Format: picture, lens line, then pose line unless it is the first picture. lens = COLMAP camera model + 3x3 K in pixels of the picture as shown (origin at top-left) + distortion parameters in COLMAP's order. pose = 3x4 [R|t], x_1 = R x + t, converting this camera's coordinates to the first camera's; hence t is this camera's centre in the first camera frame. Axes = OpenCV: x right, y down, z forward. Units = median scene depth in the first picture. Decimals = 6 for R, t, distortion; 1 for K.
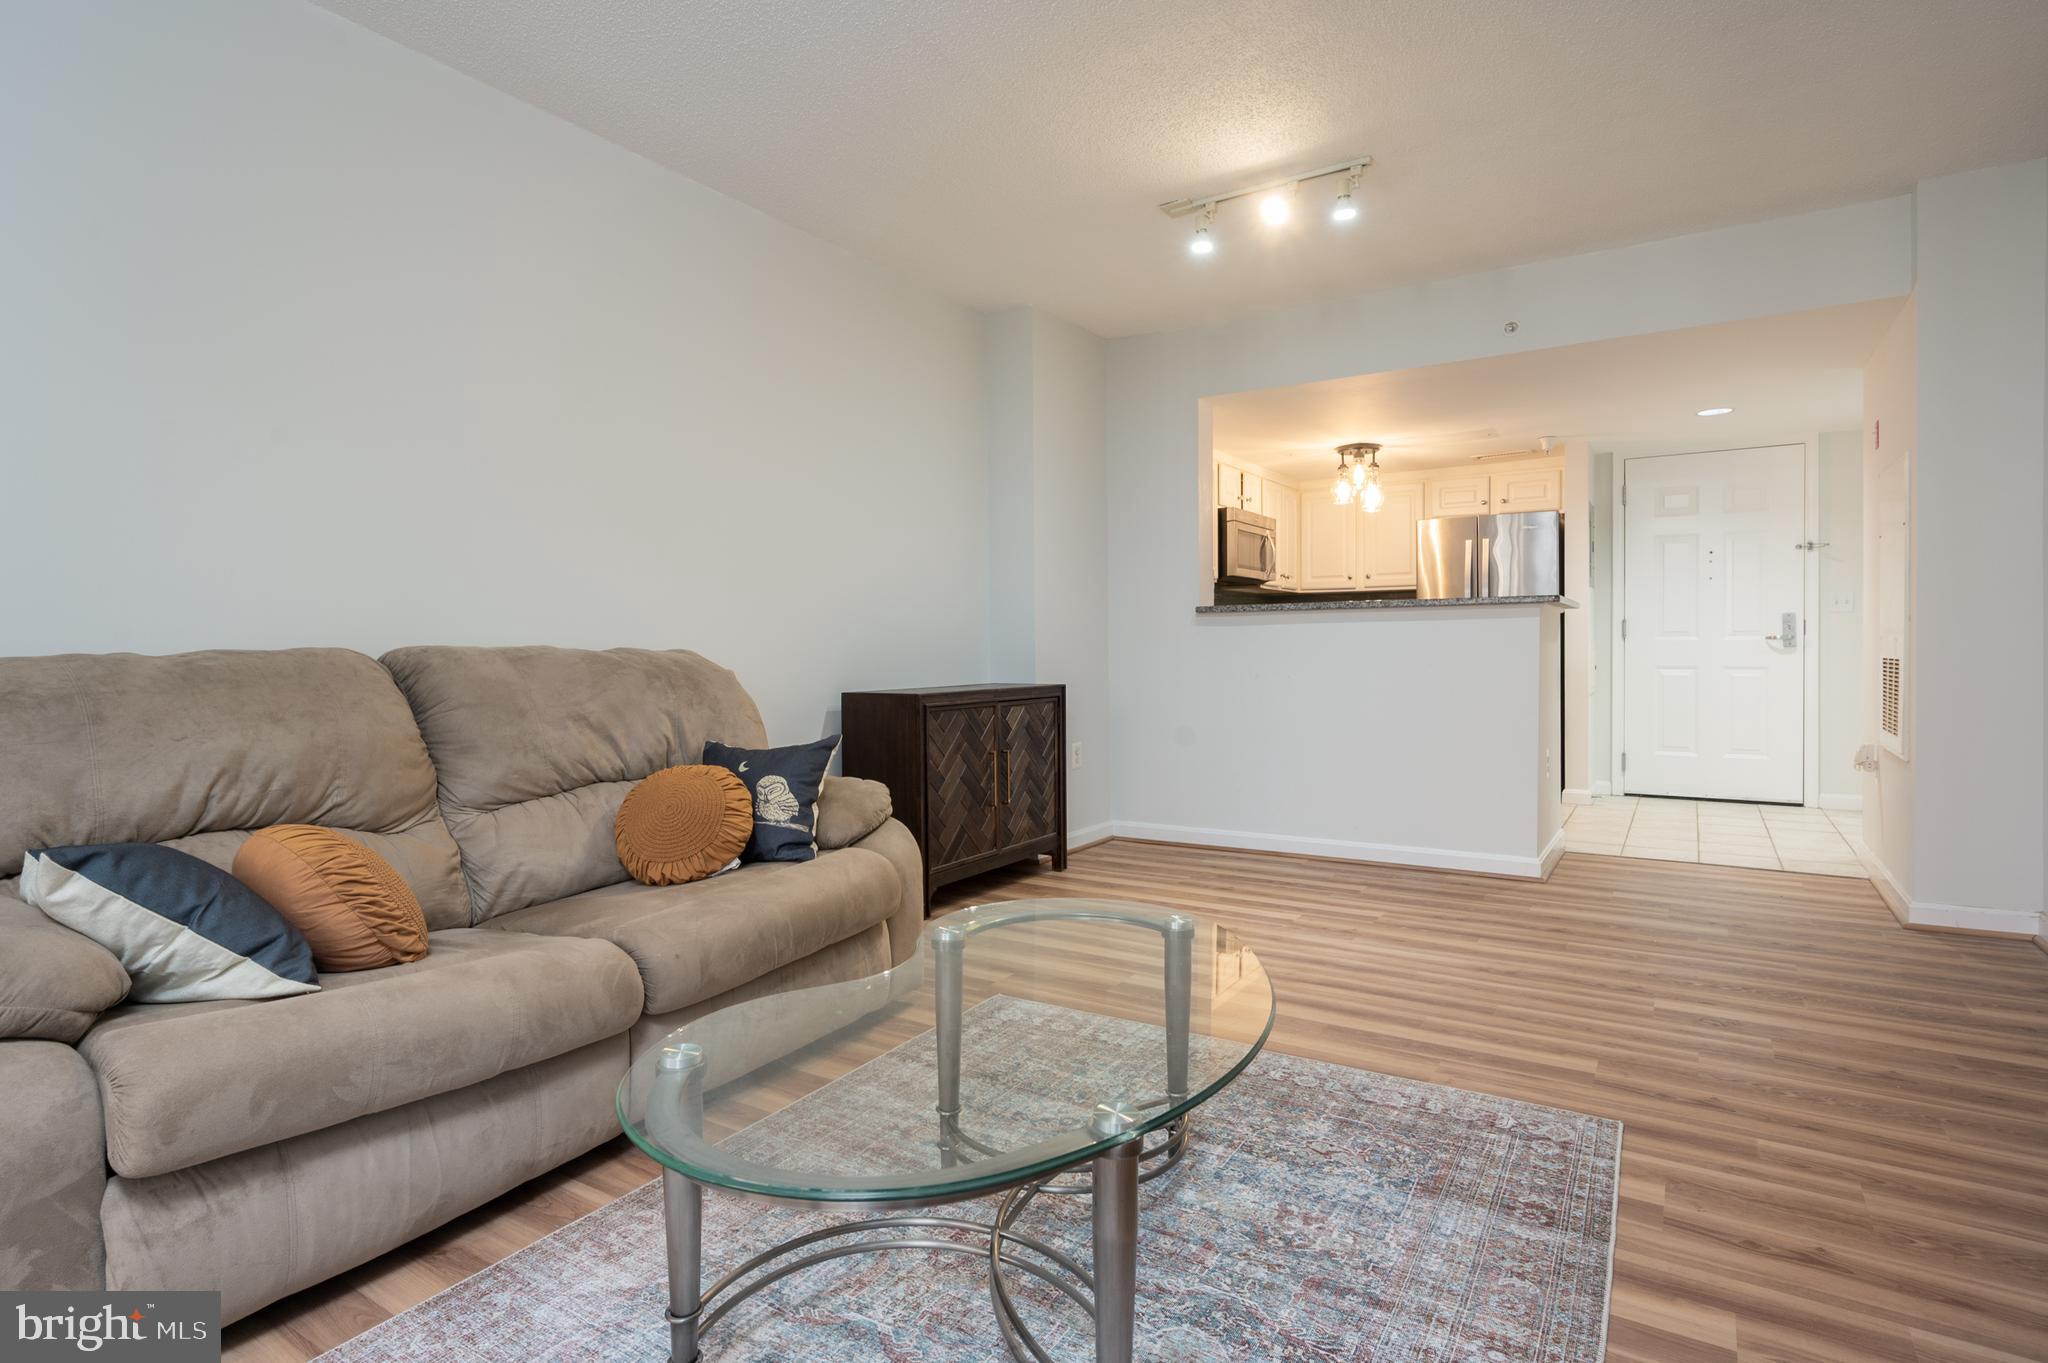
lens RADIAL K [[994.4, 0, 1043.5], [0, 994.4, 665.4], [0, 0, 1]] dist [-0.003564, -0.000119]
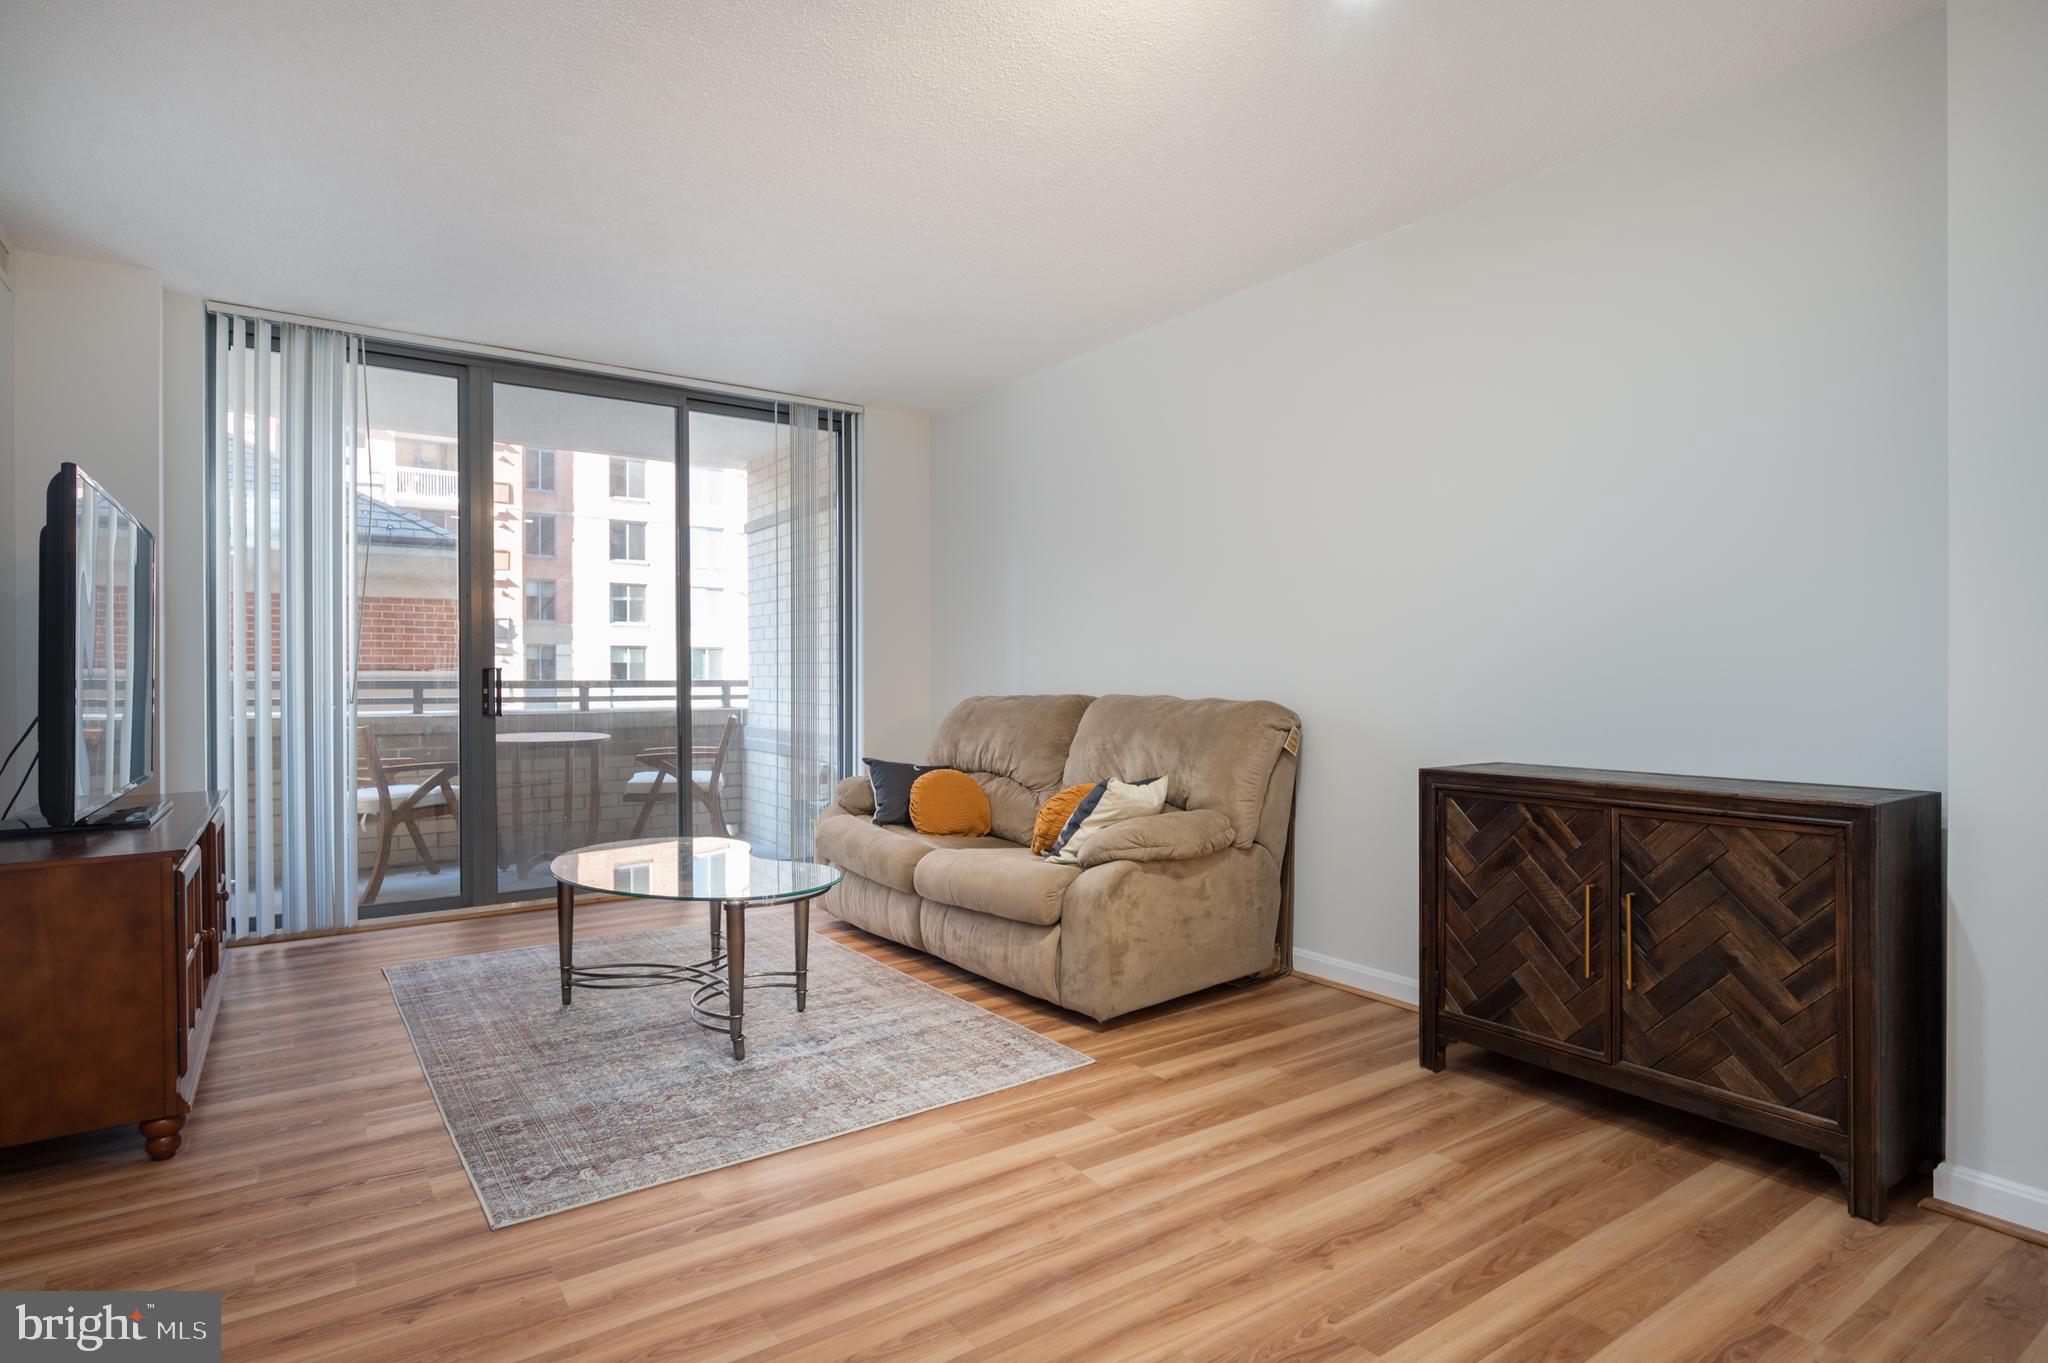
lens RADIAL K [[1081.2, 0, 1038.6], [0, 1081.2, 687.8], [0, 0, 1]] dist [0.000539, 0.001812]
pose [[-0.374744, 0.015014, -0.927007, 0.599554], [-0.010513, 0.999736, 0.020442, -0.037017], [0.927069, 0.017406, -0.374487, 0.833872]]
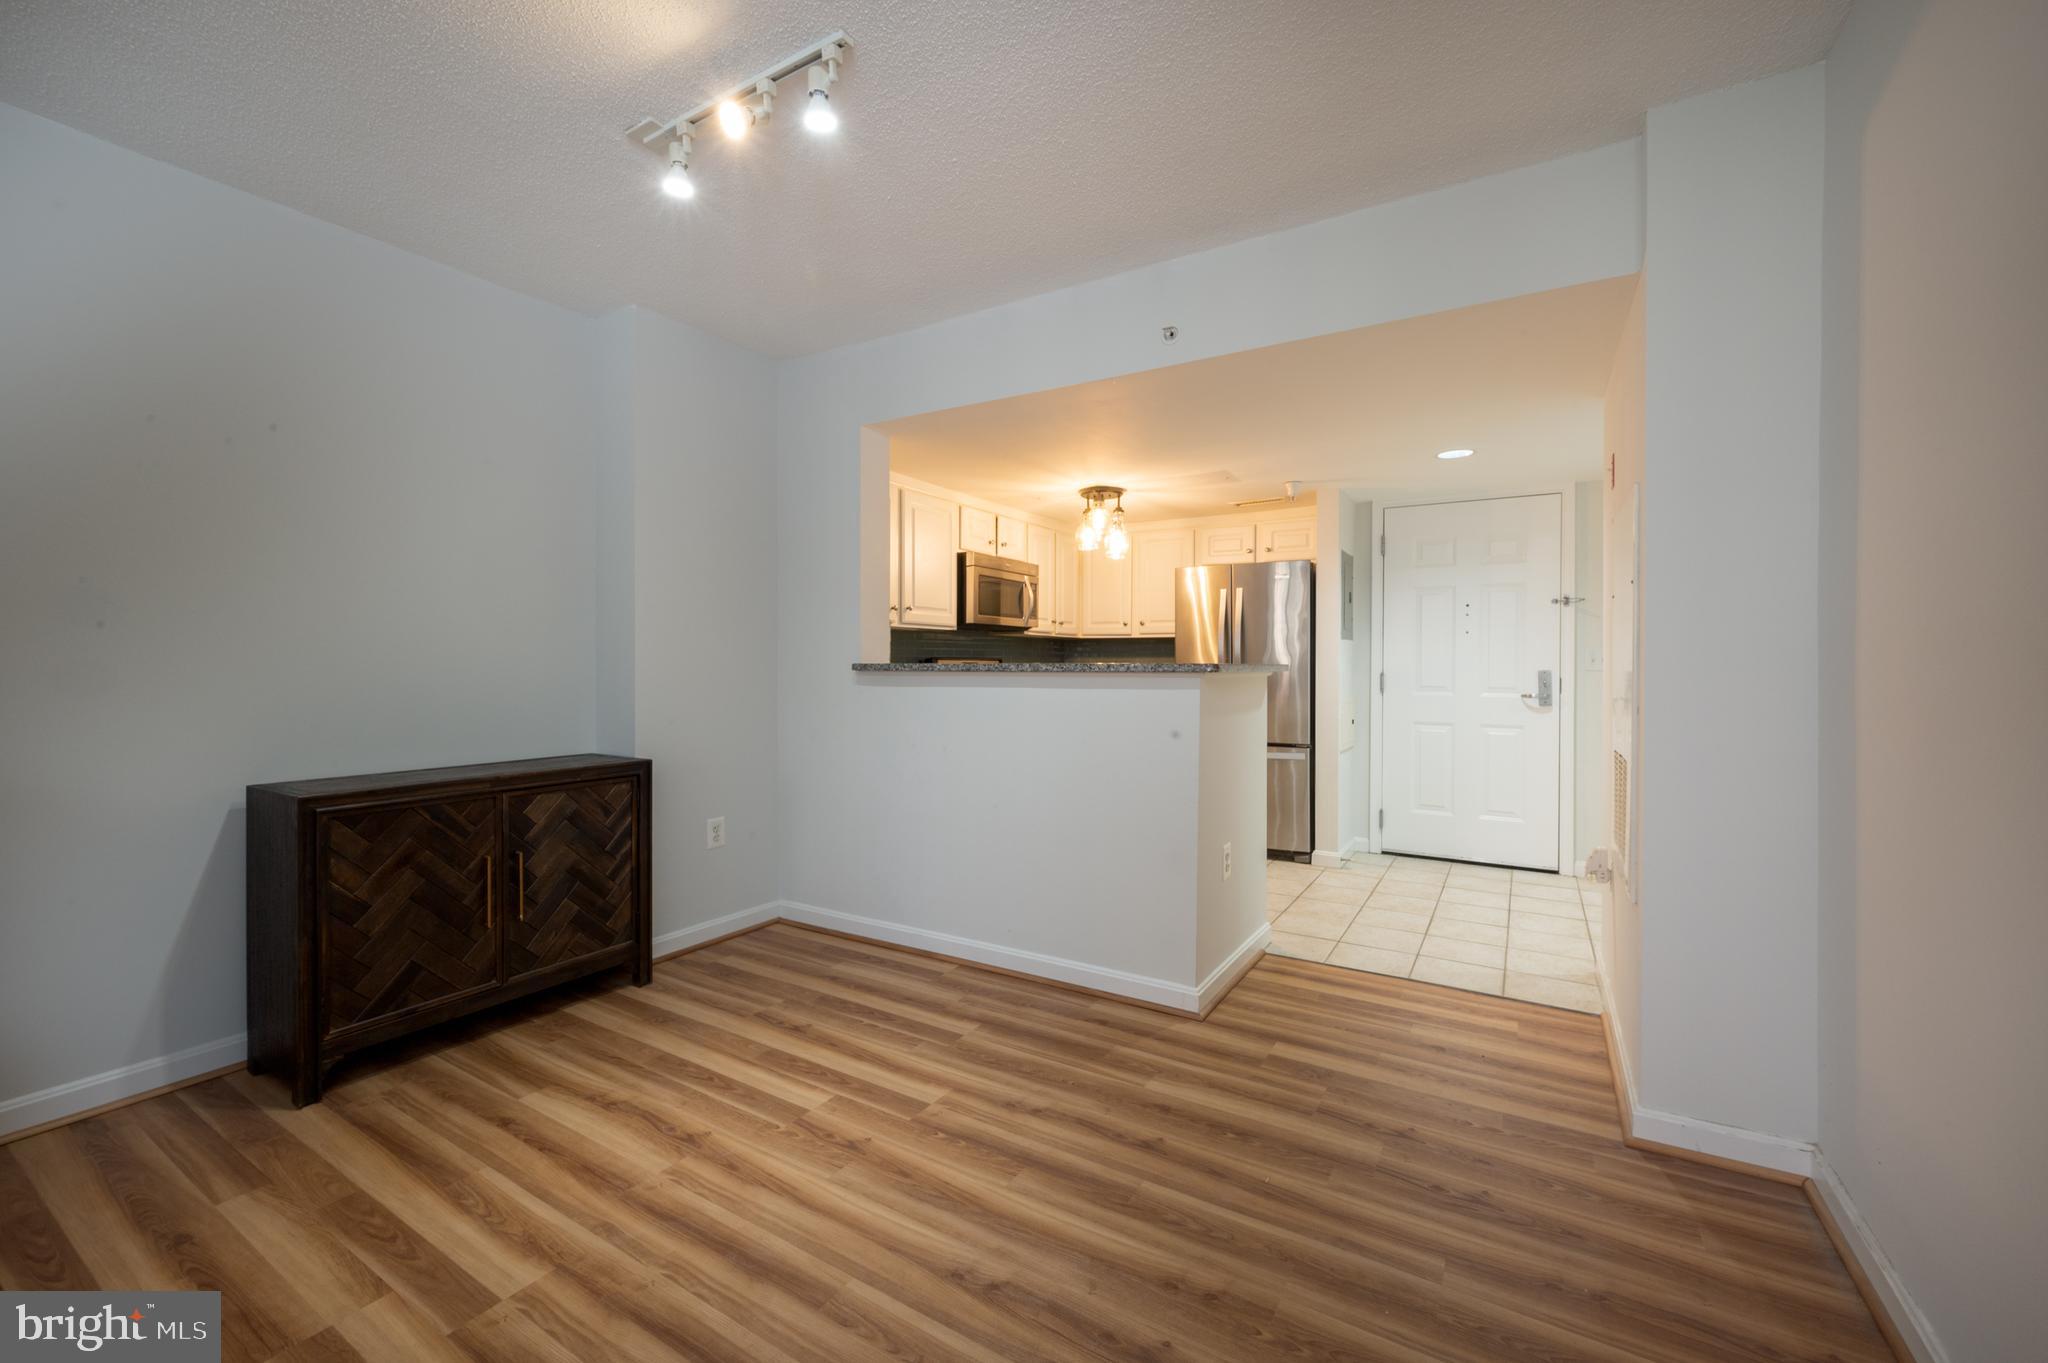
lens RADIAL K [[805.7, 0, 1025.8], [0, 805.7, 668.7], [0, 0, 1]] dist [0.002538, -0.000636]
pose [[0.999606, 0.012313, 0.025221, 0.313864], [-0.011944, 0.999820, -0.014711, -0.050114], [-0.025397, 0.014404, 0.999574, 0.319210]]
